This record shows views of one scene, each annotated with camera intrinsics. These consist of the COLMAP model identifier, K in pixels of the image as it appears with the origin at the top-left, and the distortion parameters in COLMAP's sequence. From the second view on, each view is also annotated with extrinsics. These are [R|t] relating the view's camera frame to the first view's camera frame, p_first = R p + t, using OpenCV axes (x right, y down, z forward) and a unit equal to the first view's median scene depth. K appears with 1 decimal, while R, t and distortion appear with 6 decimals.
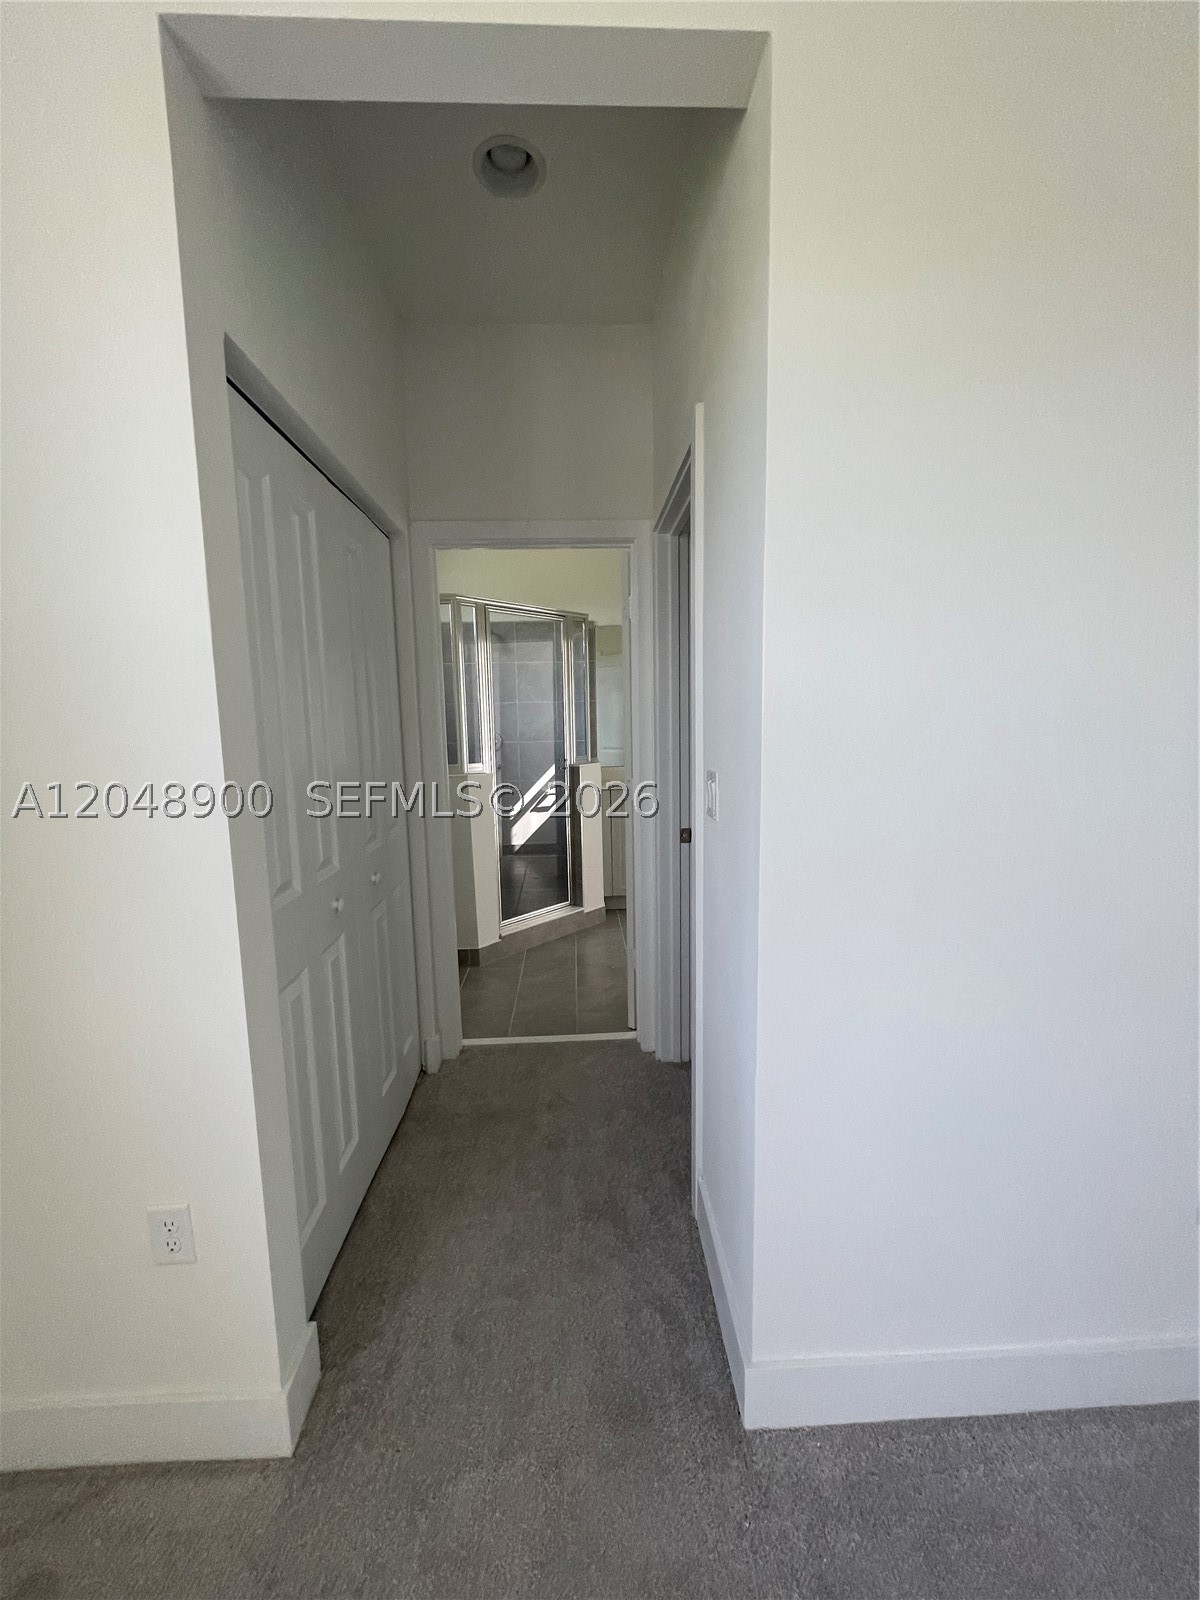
lens RADIAL K [[653.2, 0, 599.5], [0, 653.2, 798.2], [0, 0, 1]] dist [-0.001270, -0.000361]
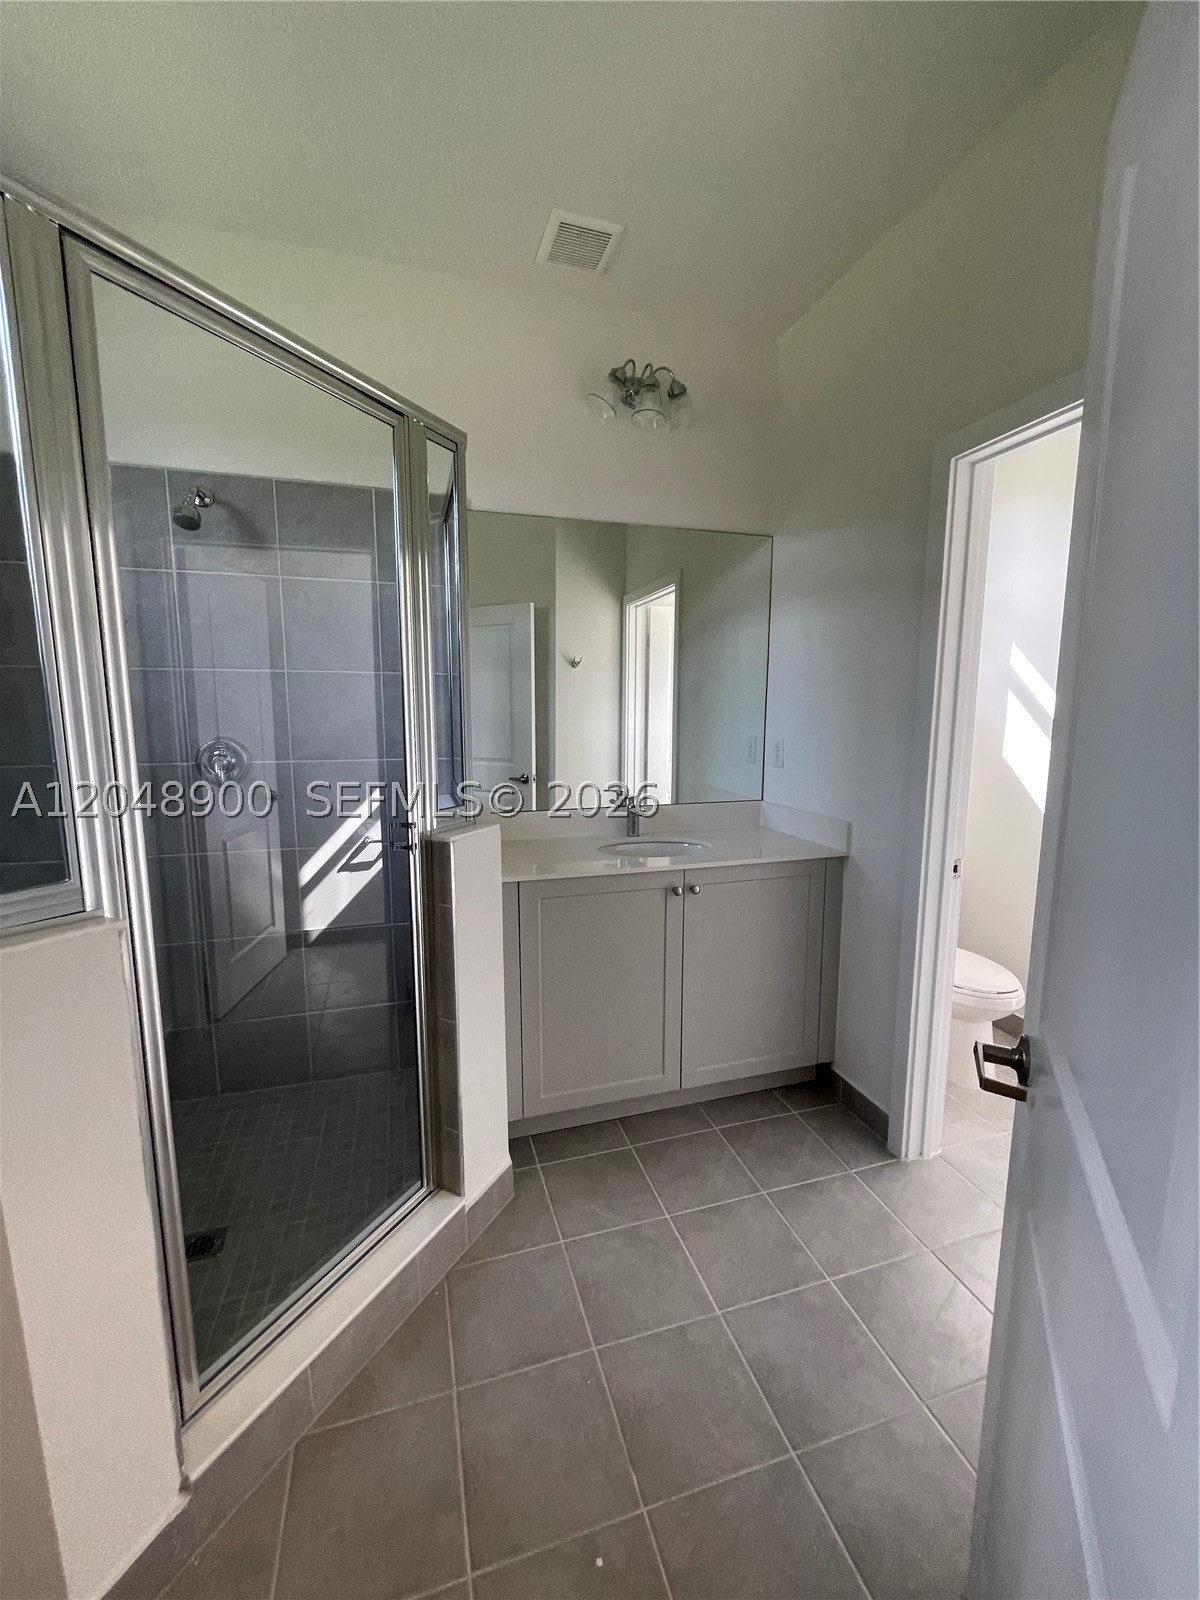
lens RADIAL K [[653.2, 0, 604.2], [0, 653.2, 801.7], [0, 0, 1]] dist [-0.001270, -0.000361]
pose [[0.965664, -0.015470, 0.259333, -0.025575], [0.013908, 0.999872, 0.007857, -0.045375], [-0.259422, -0.003980, 0.965756, 0.373737]]
